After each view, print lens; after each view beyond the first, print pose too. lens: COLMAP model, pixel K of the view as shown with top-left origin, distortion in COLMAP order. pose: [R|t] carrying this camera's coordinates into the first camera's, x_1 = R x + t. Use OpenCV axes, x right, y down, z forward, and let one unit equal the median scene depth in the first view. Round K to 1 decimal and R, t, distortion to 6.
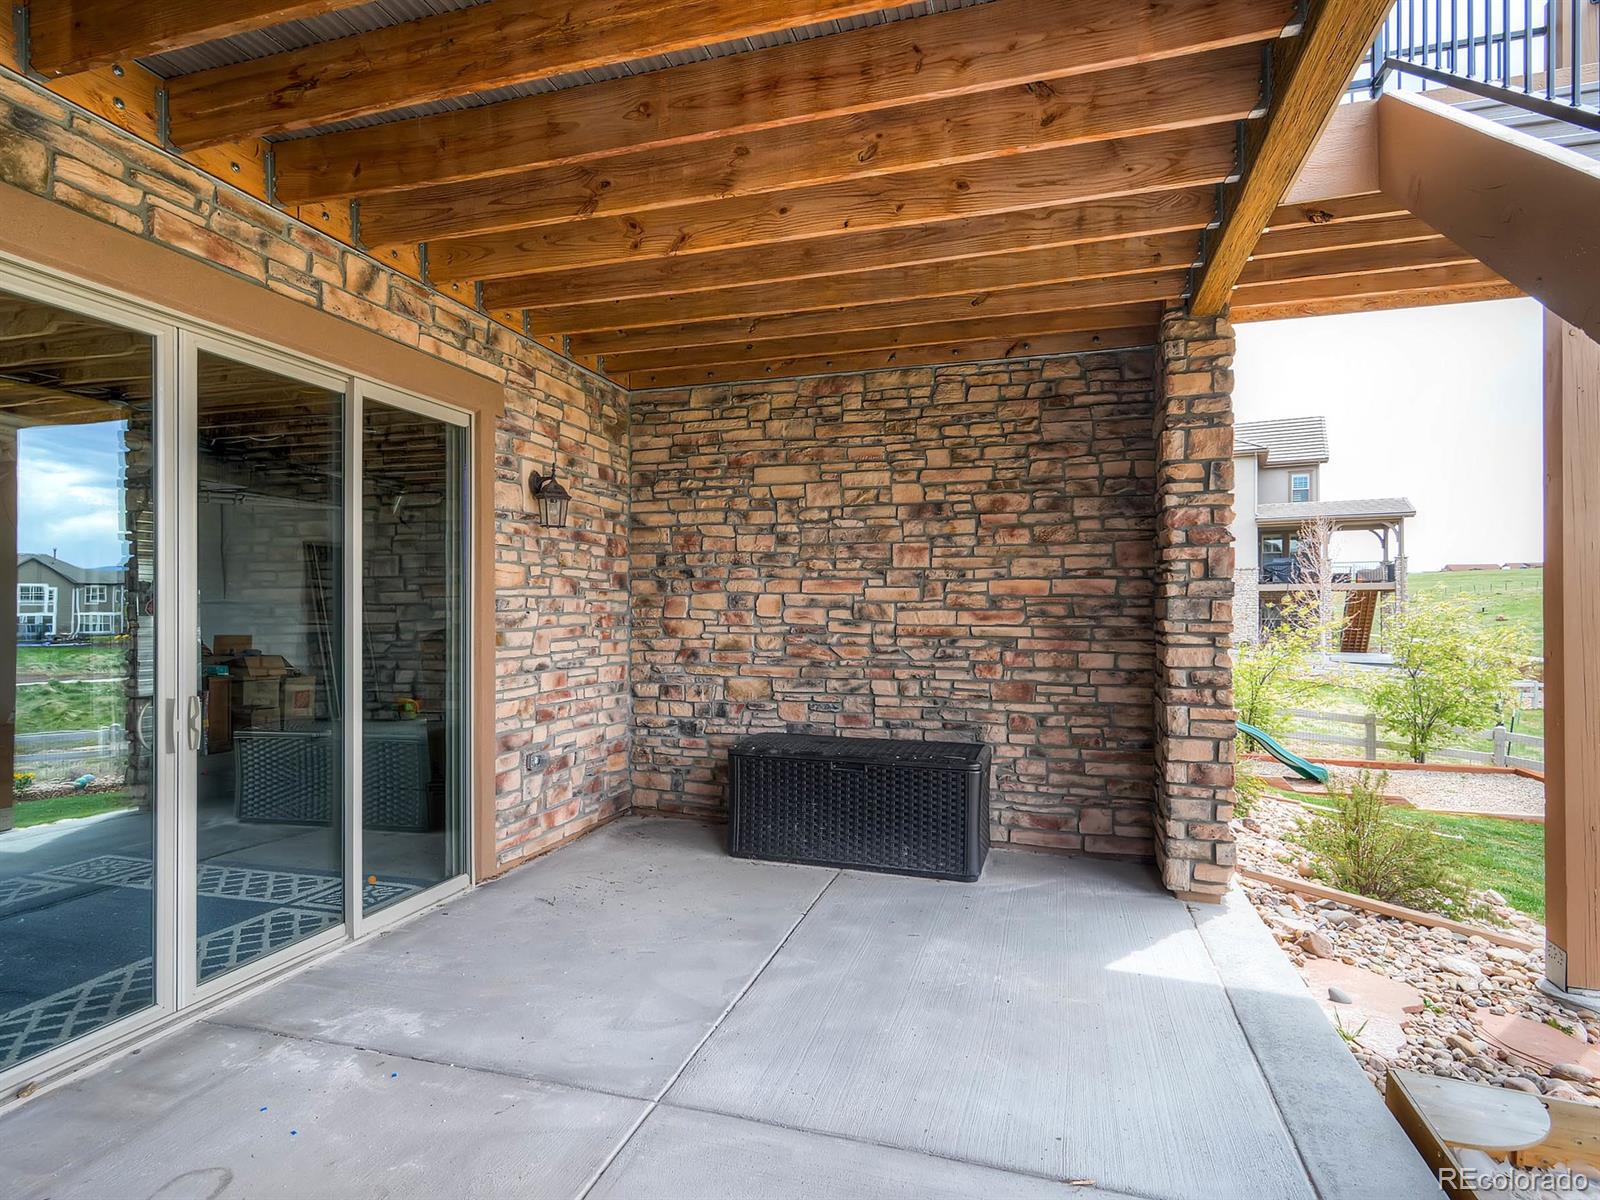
lens RADIAL K [[885.9, 0, 785.2], [0, 885.9, 618.8], [0, 0, 1]] dist [0.020000, -0.000036]
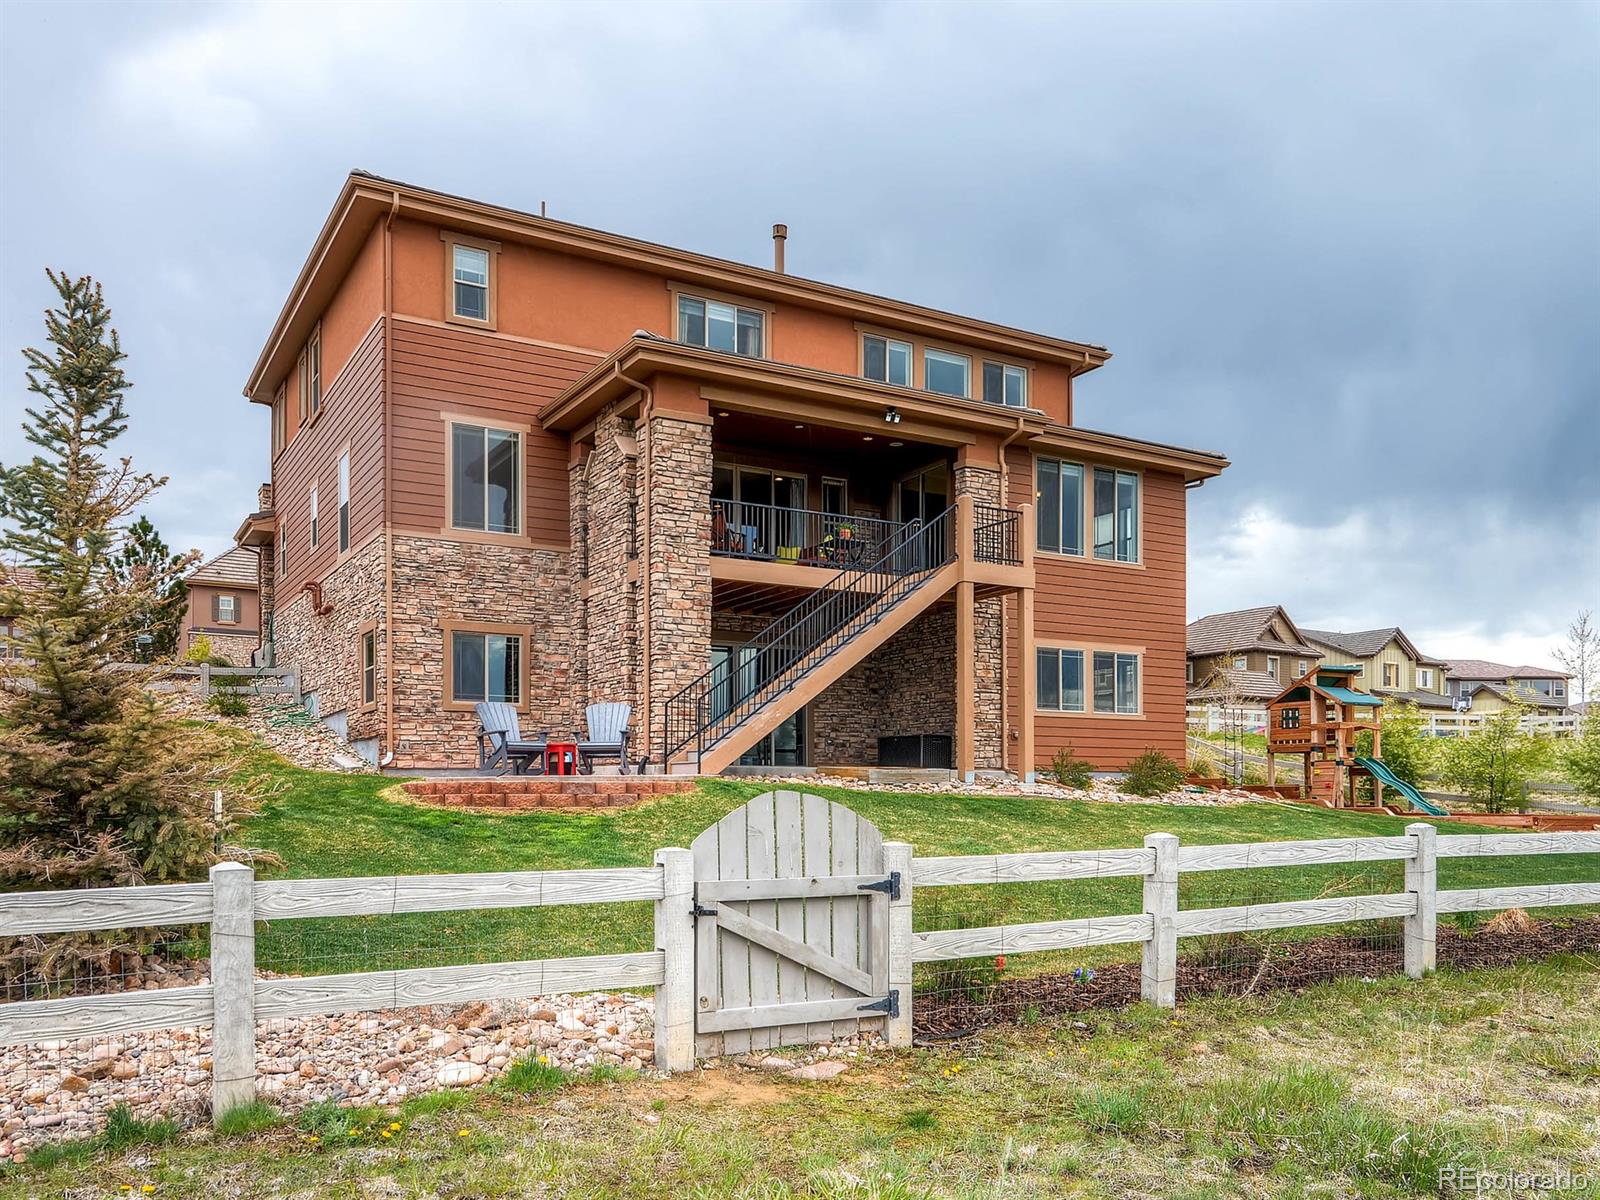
lens RADIAL K [[1271.8, 0, 800.0], [0, 1271.8, 600.0], [0, 0, 1]] dist [0.039978, 0.003573]
pose [[0.742161, -0.106388, -0.661724, 2.558989], [0.001684, 0.987614, -0.156894, 0.336218], [0.670220, 0.115326, 0.733148, -2.398787]]
